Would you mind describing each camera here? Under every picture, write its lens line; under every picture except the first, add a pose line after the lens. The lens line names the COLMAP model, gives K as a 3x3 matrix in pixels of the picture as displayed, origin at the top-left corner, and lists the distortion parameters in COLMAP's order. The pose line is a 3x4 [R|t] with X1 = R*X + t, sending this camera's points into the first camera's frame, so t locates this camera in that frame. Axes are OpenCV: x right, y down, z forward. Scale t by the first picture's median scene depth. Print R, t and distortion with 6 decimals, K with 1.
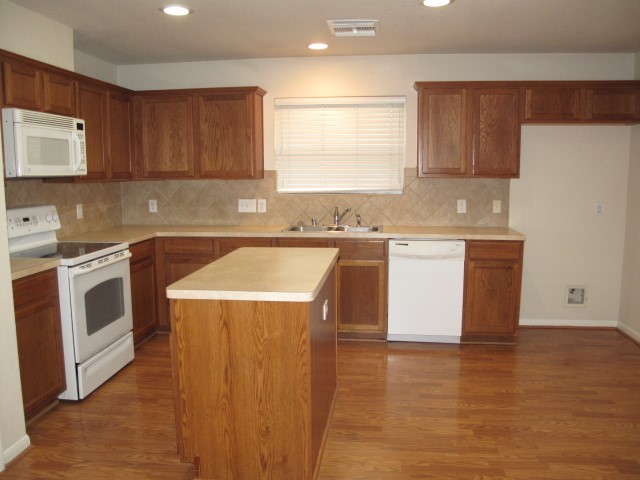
lens RADIAL K [[543.9, 0, 322.0], [0, 543.9, 240.6], [0, 0, 1]] dist [-0.112828, 0.056484]
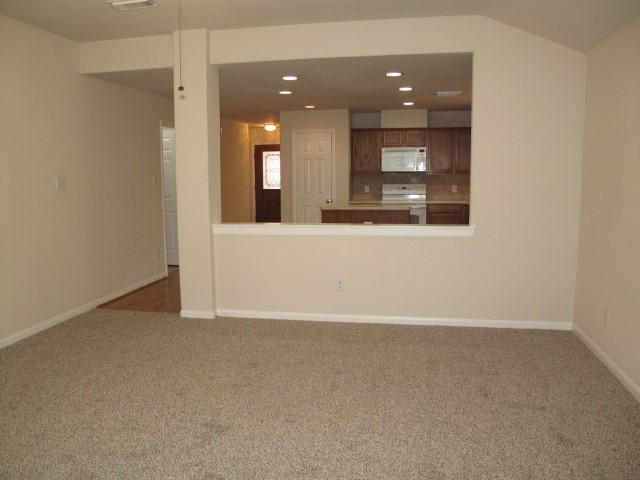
lens RADIAL K [[543.9, 0, 321.6], [0, 543.9, 241.2], [0, 0, 1]] dist [-0.112828, 0.056484]
pose [[-0.044412, 0.120916, -0.991669, 2.092416], [-0.116530, 0.985245, 0.125351, -0.069142], [0.992194, 0.121126, -0.029667, 0.703031]]
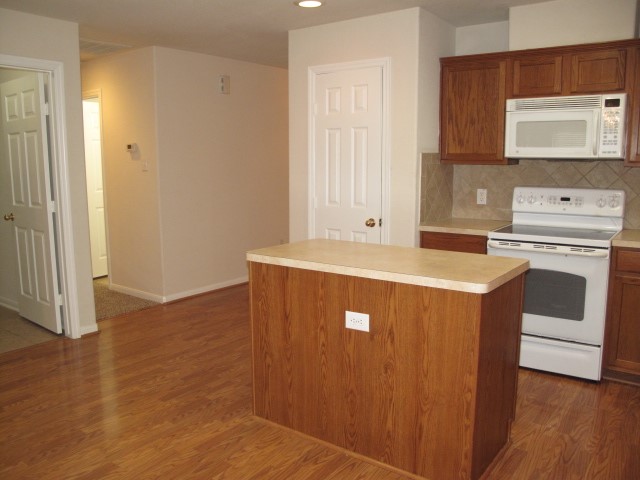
lens RADIAL K [[543.9, 0, 316.0], [0, 543.9, 238.7], [0, 0, 1]] dist [-0.112828, 0.056484]
pose [[-0.509043, 0.126968, -0.851325, 0.595603], [-0.105295, 0.972446, 0.207993, -0.129640], [0.854276, 0.195518, -0.481648, 1.086037]]
